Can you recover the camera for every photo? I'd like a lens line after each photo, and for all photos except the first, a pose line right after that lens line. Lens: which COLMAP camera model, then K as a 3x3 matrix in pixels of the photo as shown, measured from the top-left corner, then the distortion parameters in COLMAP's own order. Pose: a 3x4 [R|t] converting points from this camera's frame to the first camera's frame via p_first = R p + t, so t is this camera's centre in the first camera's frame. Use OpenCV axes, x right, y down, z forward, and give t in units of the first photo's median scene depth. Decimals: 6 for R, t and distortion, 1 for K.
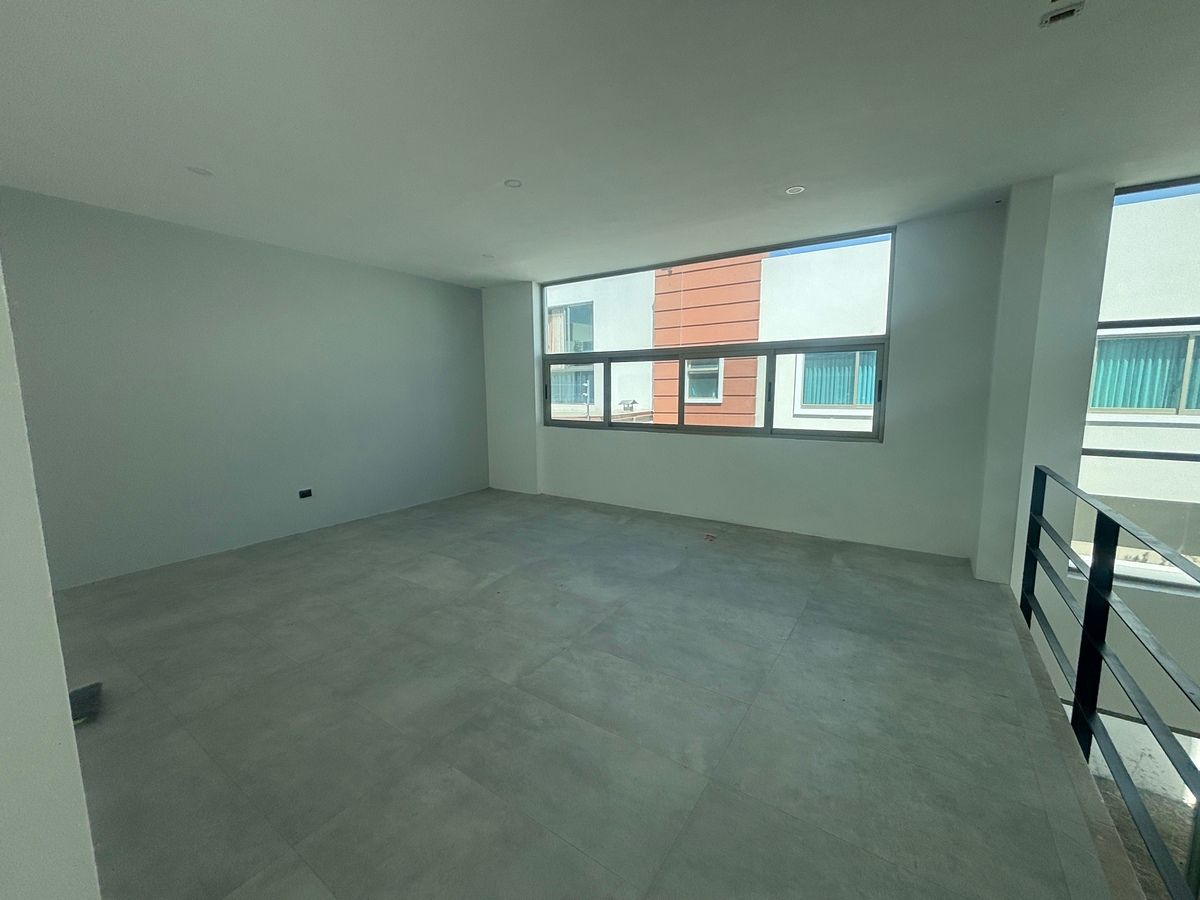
lens RADIAL K [[477.6, 0, 596.7], [0, 477.6, 446.9], [0, 0, 1]] dist [0.001029, -0.000251]
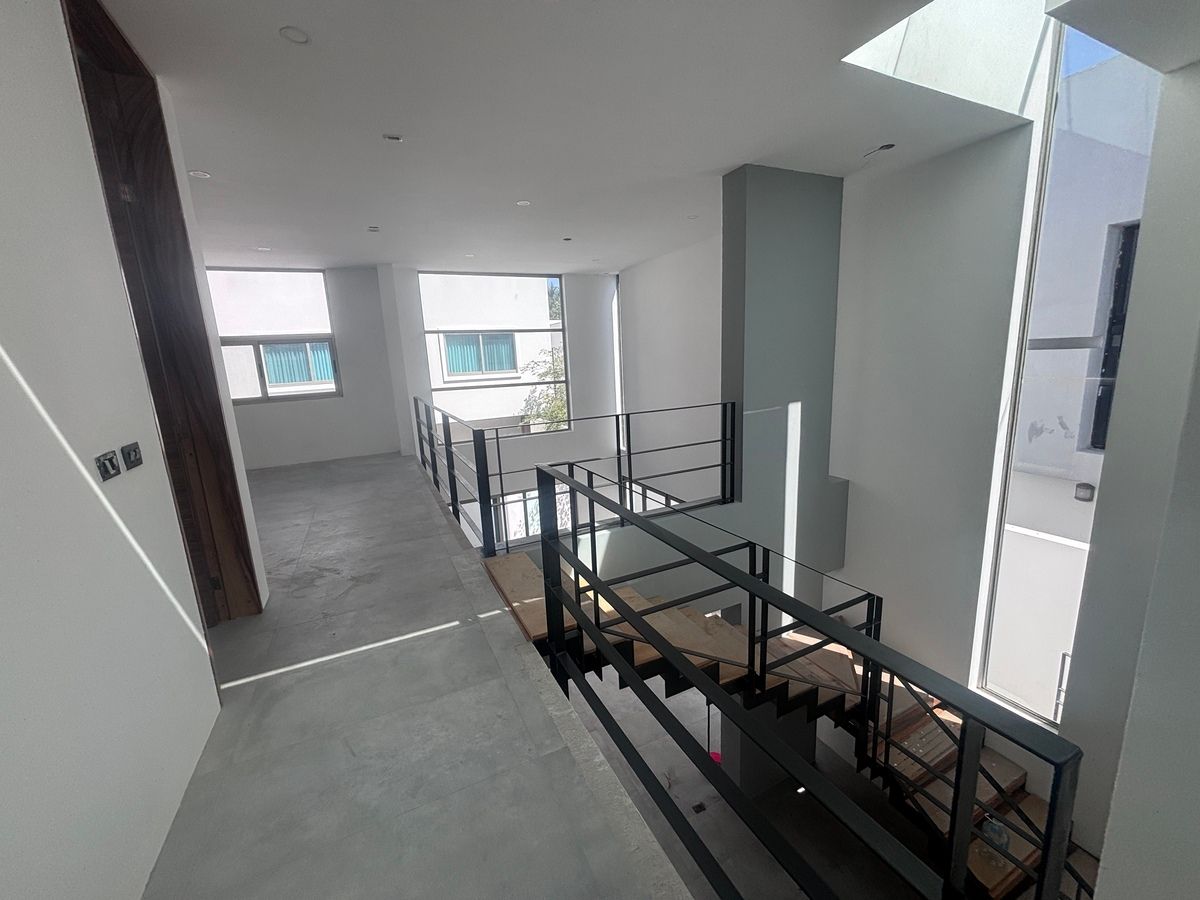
lens RADIAL K [[477.6, 0, 602.1], [0, 477.6, 448.4], [0, 0, 1]] dist [0.001029, -0.000251]
pose [[0.495371, -0.171812, 0.851521, -0.422775], [0.158930, 0.981626, 0.105606, 0.137546], [-0.854019, 0.083018, 0.513575, -0.640357]]
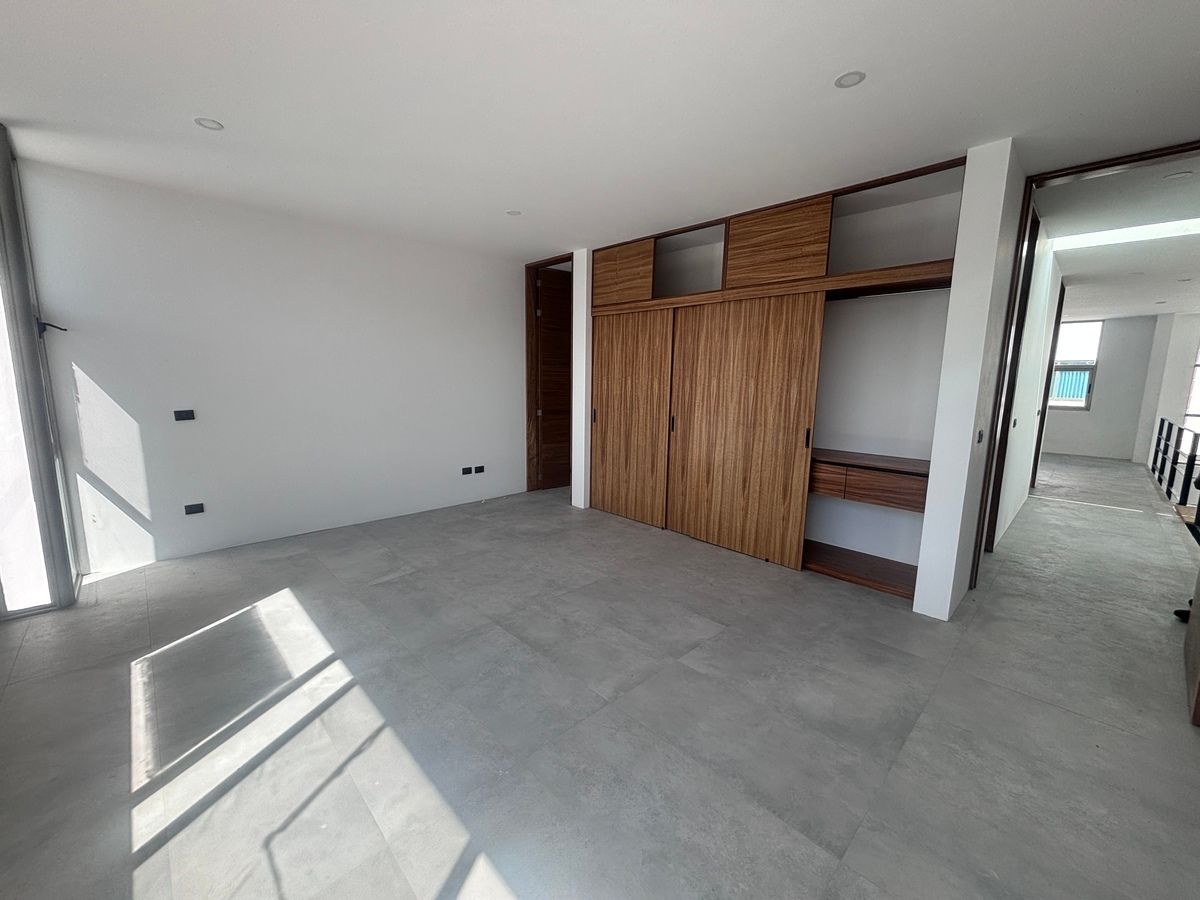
lens RADIAL K [[477.6, 0, 609.8], [0, 477.6, 450.5], [0, 0, 1]] dist [0.001029, -0.000251]
pose [[0.980137, 0.053503, -0.190971, -1.226227], [-0.050906, 0.998532, 0.018481, 0.256034], [0.191679, -0.008392, 0.981422, -1.715461]]
